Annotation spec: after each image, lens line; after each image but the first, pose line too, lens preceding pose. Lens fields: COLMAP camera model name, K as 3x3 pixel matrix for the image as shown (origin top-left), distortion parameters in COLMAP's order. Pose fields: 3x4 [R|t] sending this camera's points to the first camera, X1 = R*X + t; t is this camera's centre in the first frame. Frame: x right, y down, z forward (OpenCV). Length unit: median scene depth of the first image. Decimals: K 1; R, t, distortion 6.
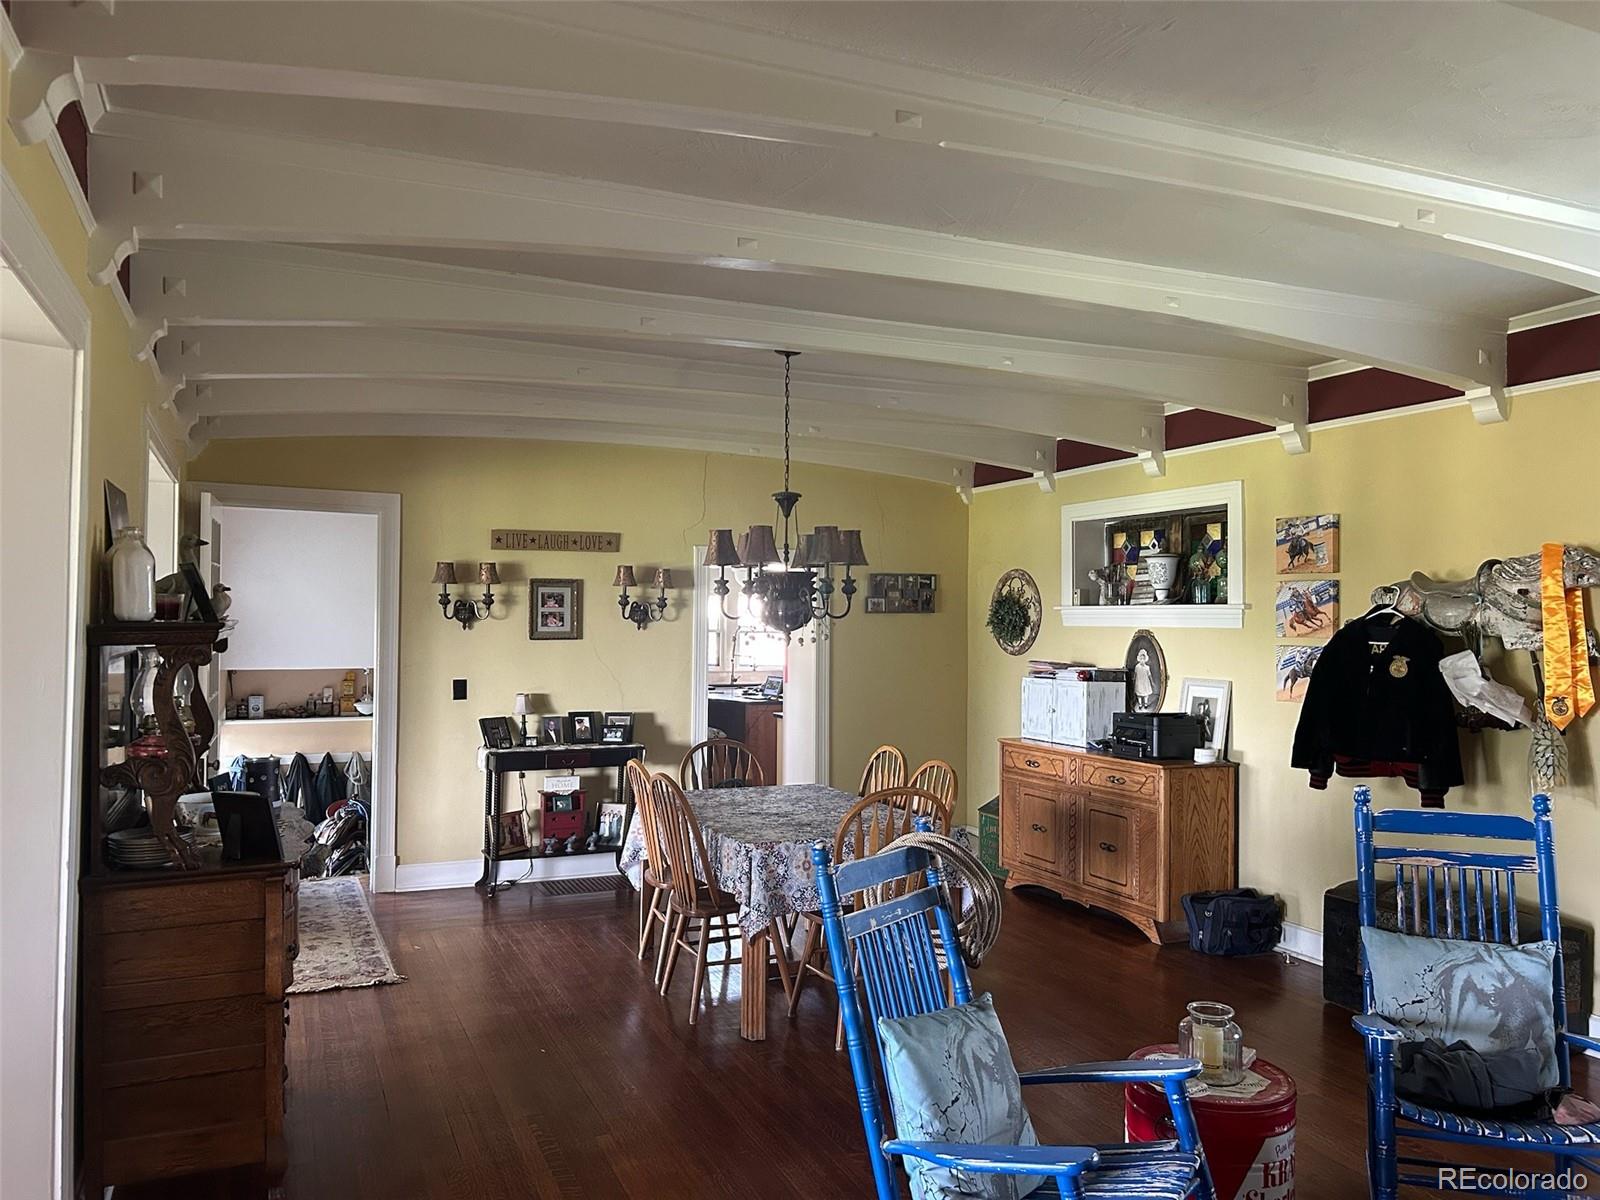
lens RADIAL K [[1204.4, 0, 790.4], [0, 1204.4, 597.8], [0, 0, 1]] dist [0.051379, -0.041126]
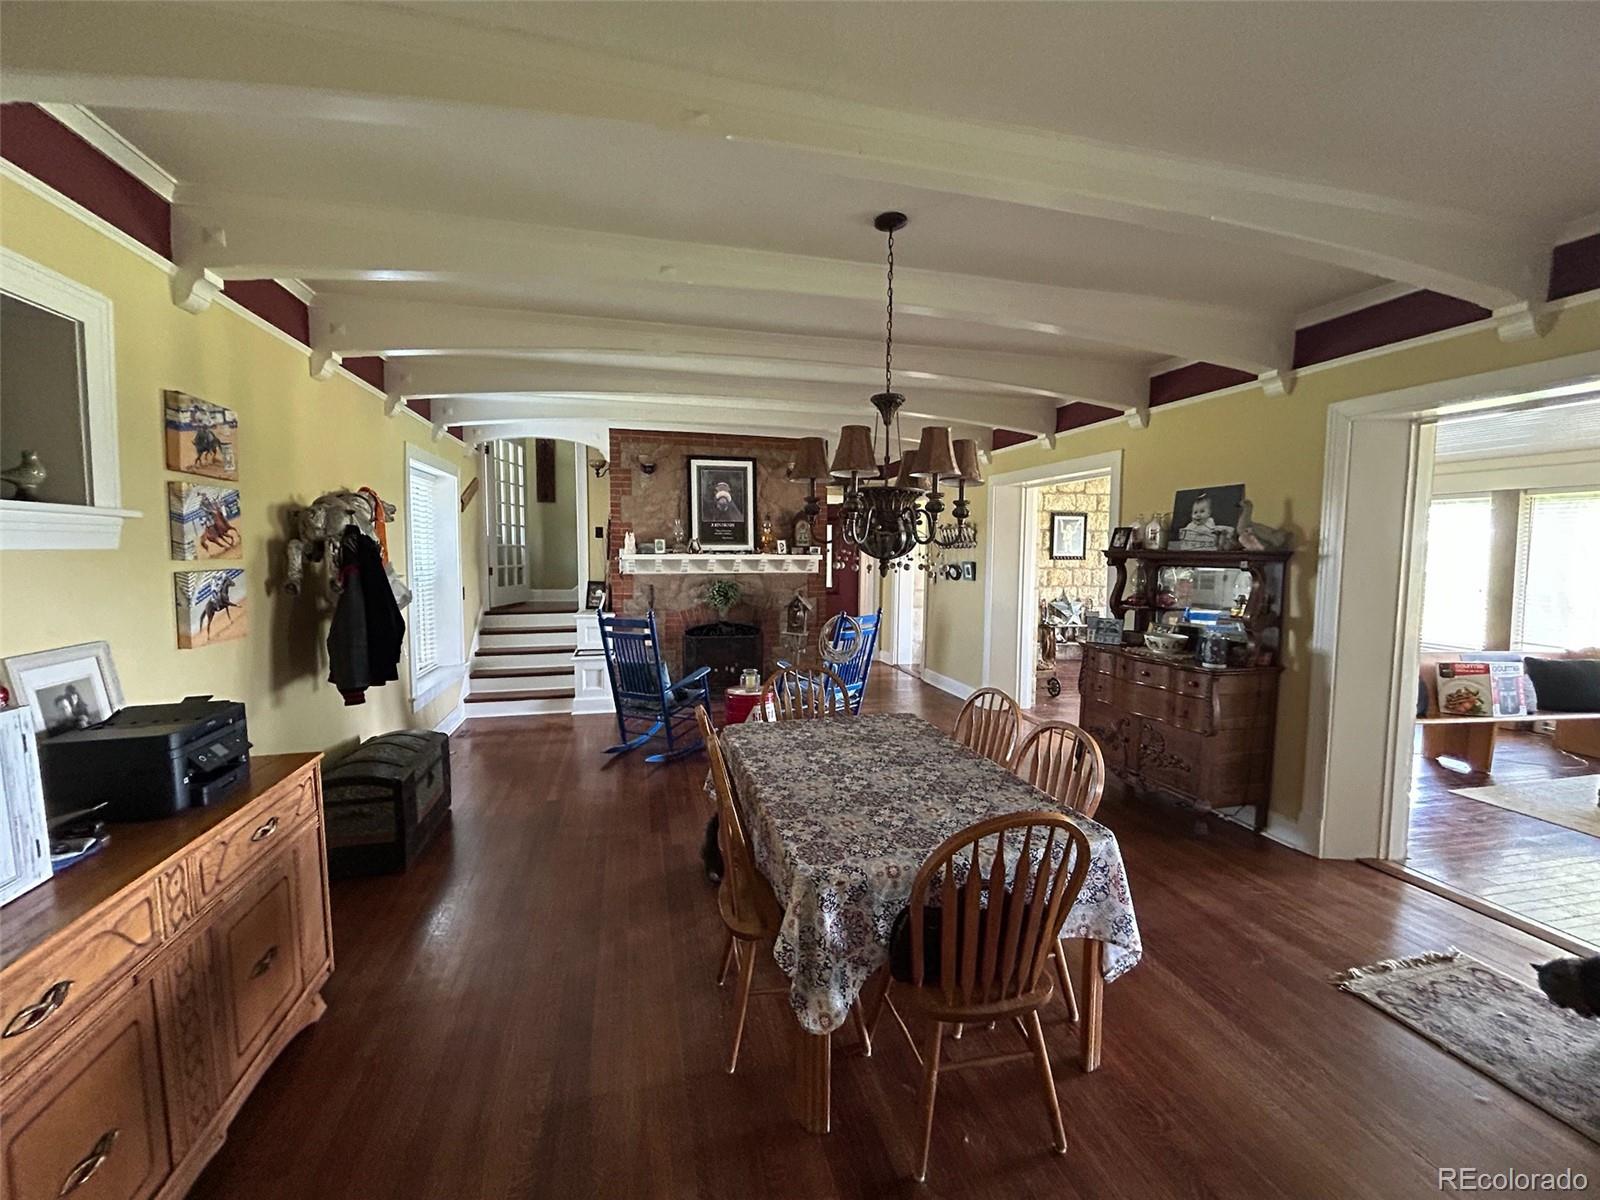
lens RADIAL K [[648.4, 0, 798.8], [0, 648.4, 597.4], [0, 0, 1]] dist [-0.002453, 0.000320]
pose [[-0.985938, -0.026879, 0.164934, -0.016178], [-0.015915, 0.997597, 0.067436, 0.020672], [-0.166350, 0.063863, -0.983997, 1.202223]]
